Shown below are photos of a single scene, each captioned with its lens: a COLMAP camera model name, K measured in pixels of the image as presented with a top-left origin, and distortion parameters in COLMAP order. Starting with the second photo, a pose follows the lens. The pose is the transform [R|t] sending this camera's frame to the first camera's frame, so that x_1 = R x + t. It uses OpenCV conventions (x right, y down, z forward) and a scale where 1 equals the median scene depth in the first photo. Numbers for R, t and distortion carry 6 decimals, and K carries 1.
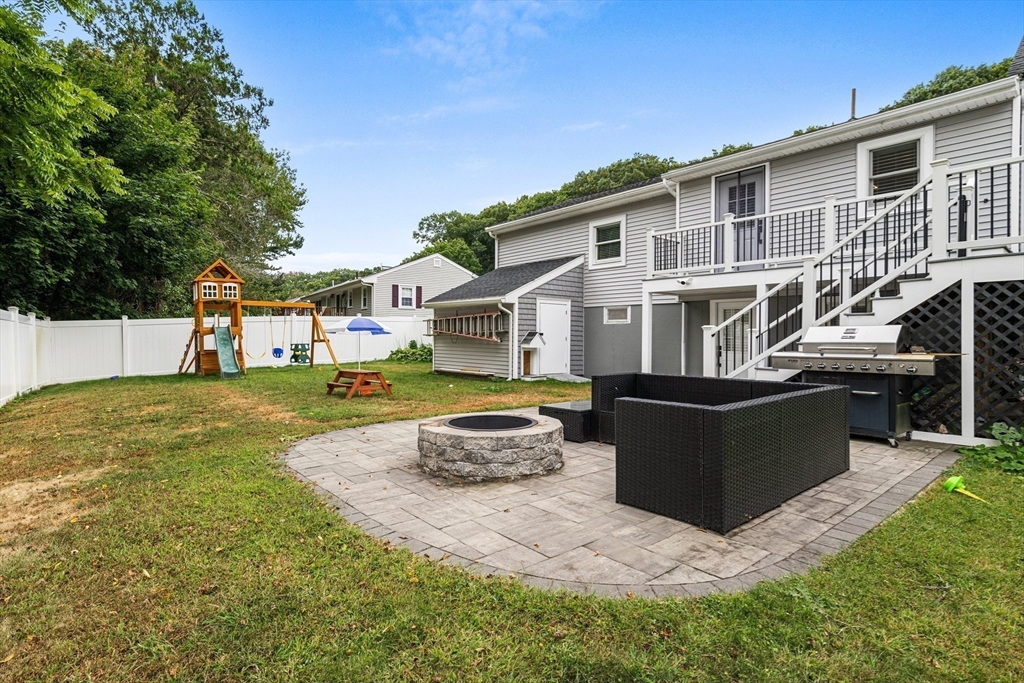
lens RADIAL K [[512.8, 0, 512.0], [0, 512.8, 341.5], [0, 0, 1]] dist [-0.000857, -0.000058]
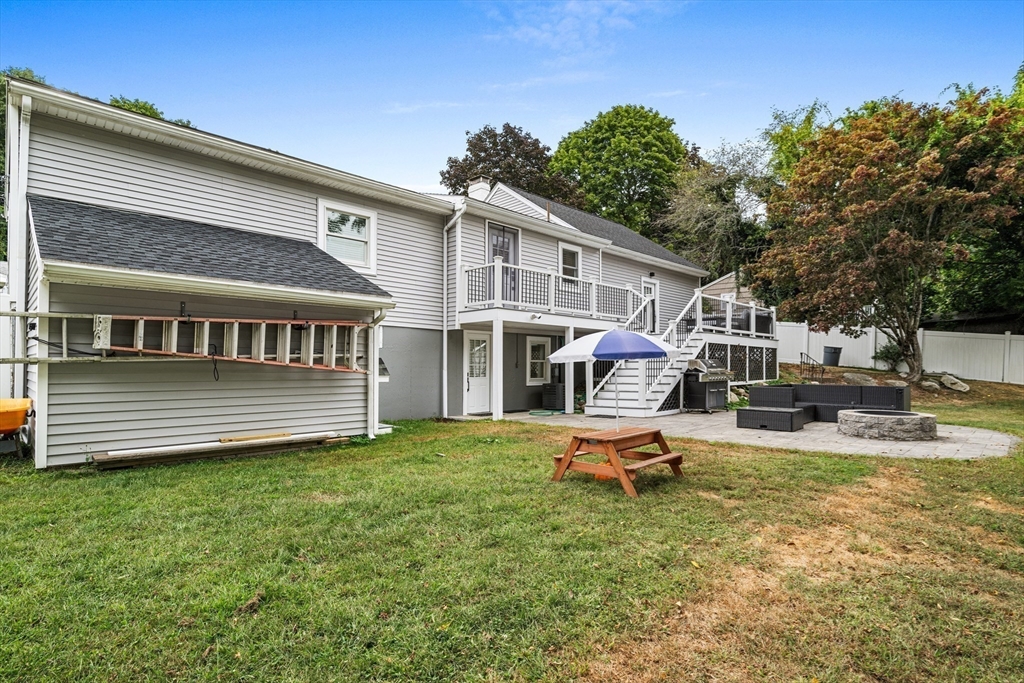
lens RADIAL K [[512.8, 0, 512.0], [0, 512.8, 341.5], [0, 0, 1]] dist [-0.000857, -0.000058]
pose [[-0.059330, 0.034606, 0.997638, -0.737410], [-0.007745, 0.999353, -0.035126, -0.021800], [-0.998208, -0.009811, -0.059024, 1.053603]]
